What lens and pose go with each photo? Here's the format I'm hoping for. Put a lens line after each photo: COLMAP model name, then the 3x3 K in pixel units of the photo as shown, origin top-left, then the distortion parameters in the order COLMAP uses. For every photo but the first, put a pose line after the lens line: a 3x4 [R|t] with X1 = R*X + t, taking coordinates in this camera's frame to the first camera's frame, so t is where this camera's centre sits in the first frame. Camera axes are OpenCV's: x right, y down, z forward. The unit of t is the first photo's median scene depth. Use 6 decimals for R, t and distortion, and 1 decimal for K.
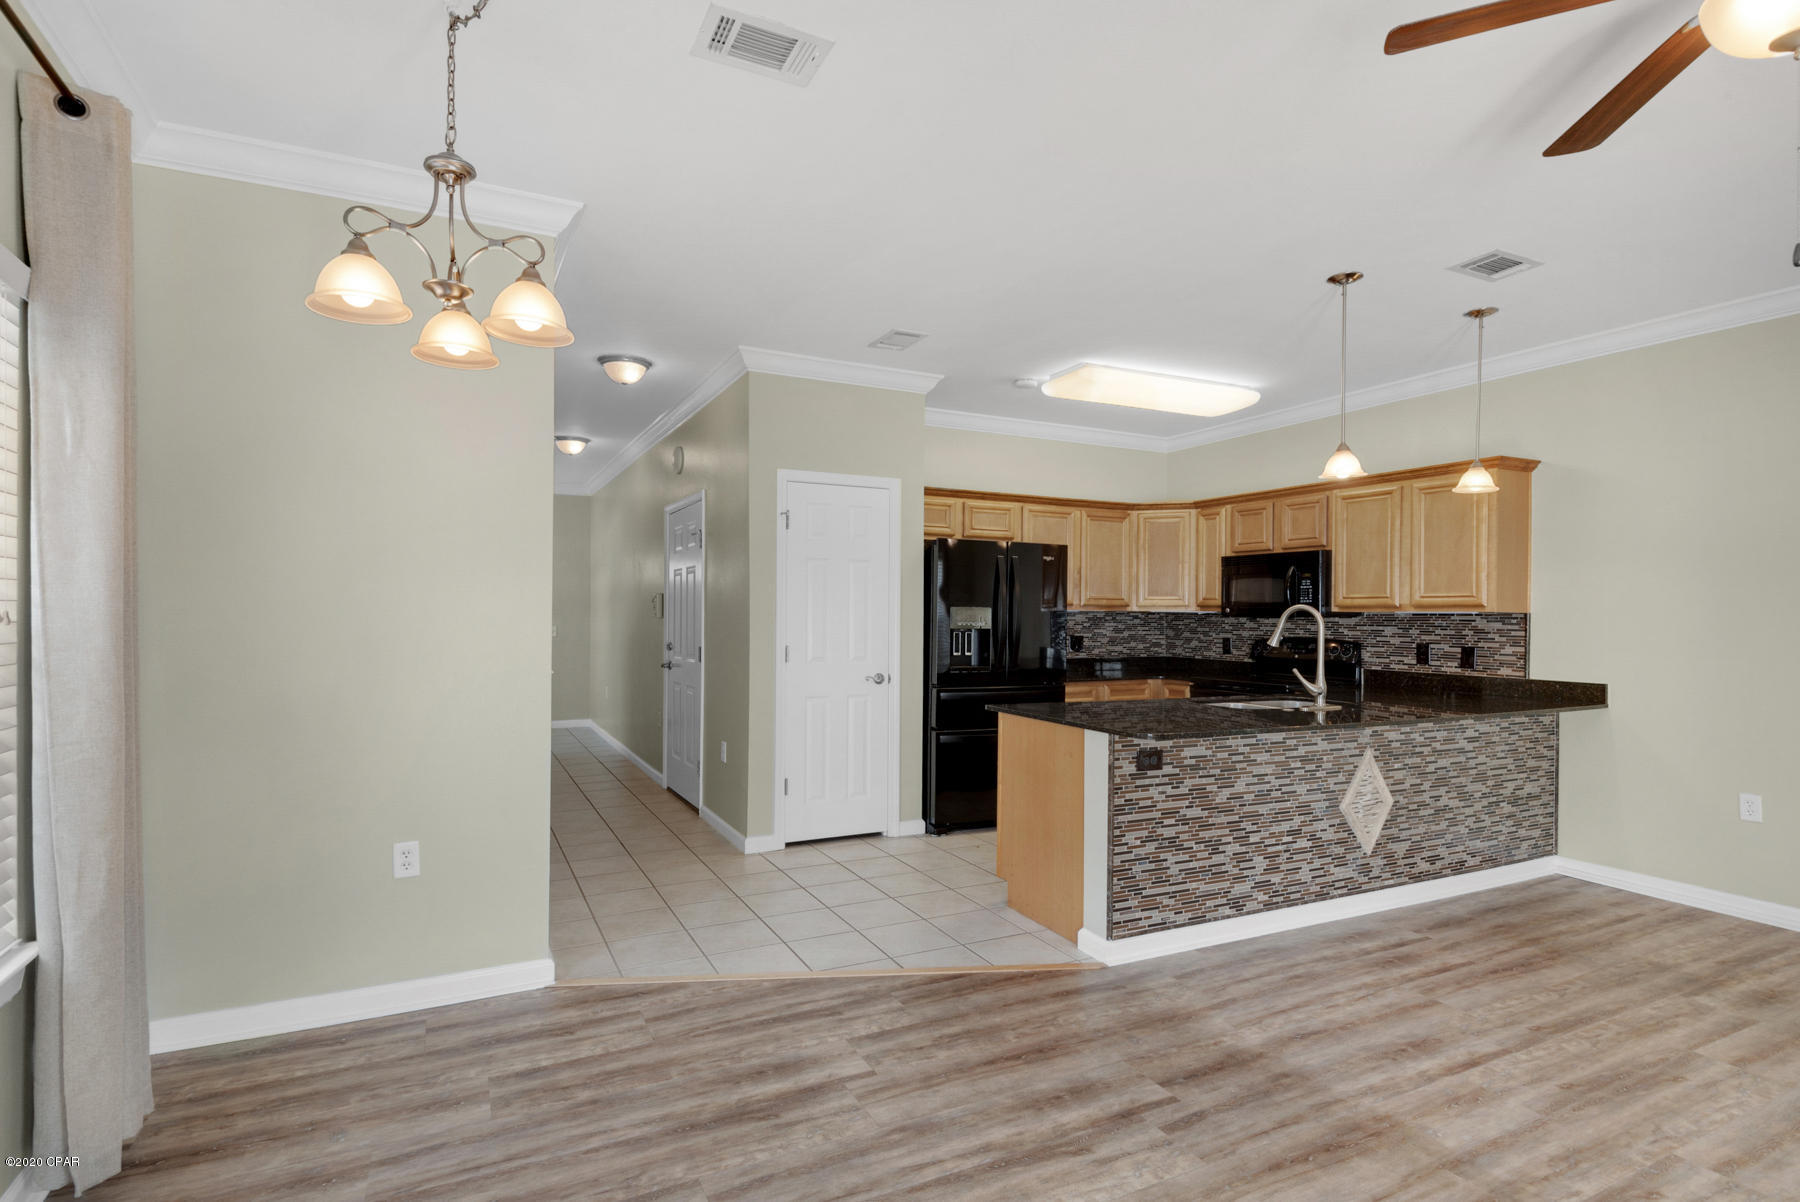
lens RADIAL K [[856.2, 0, 891.8], [0, 856.2, 603.7], [0, 0, 1]] dist [0.014232, -0.007563]
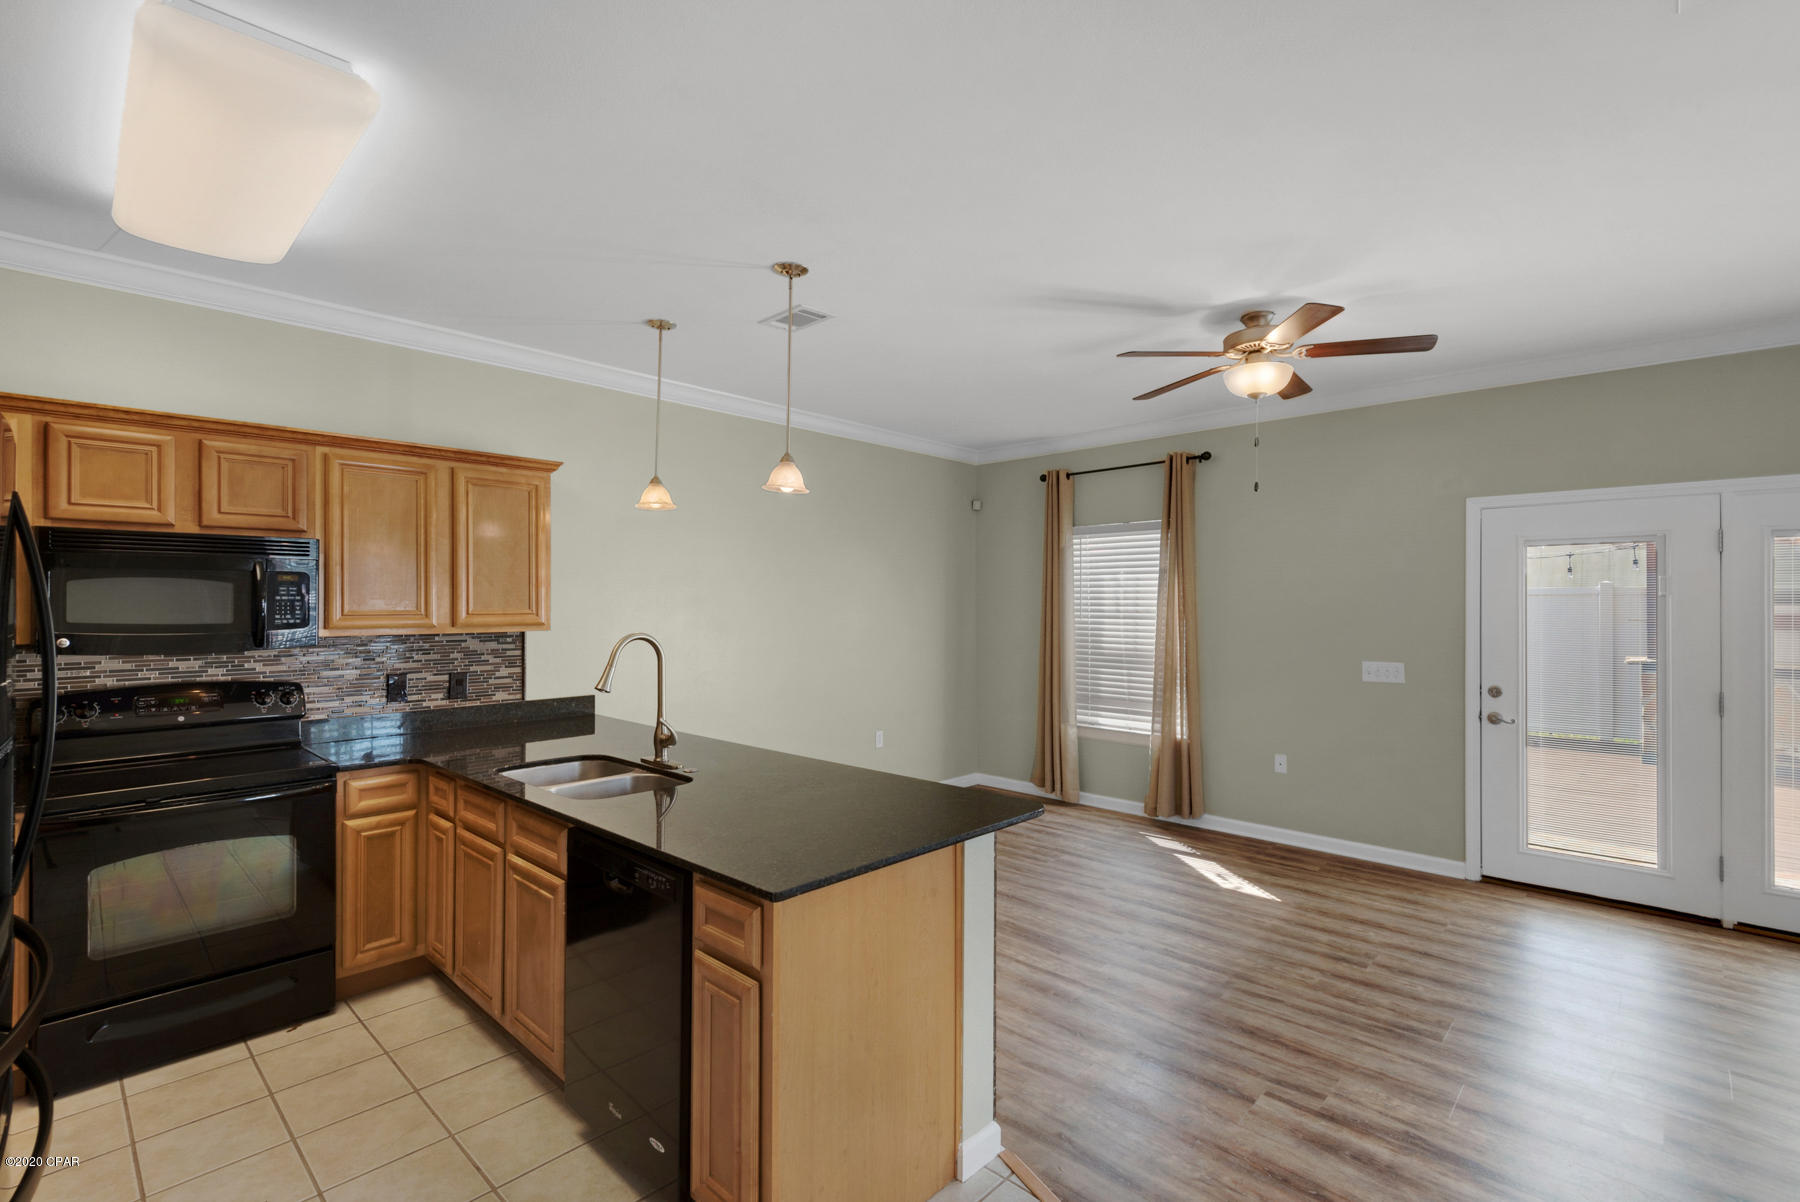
lens RADIAL K [[852.0, 0, 883.6], [0, 852.0, 590.0], [0, 0, 1]] dist [0.005173, -0.000420]
pose [[-0.370962, 0.002297, 0.928645, -0.306919], [-0.011614, 0.999907, -0.007112, -0.035470], [-0.928575, -0.013424, -0.370901, 1.133703]]
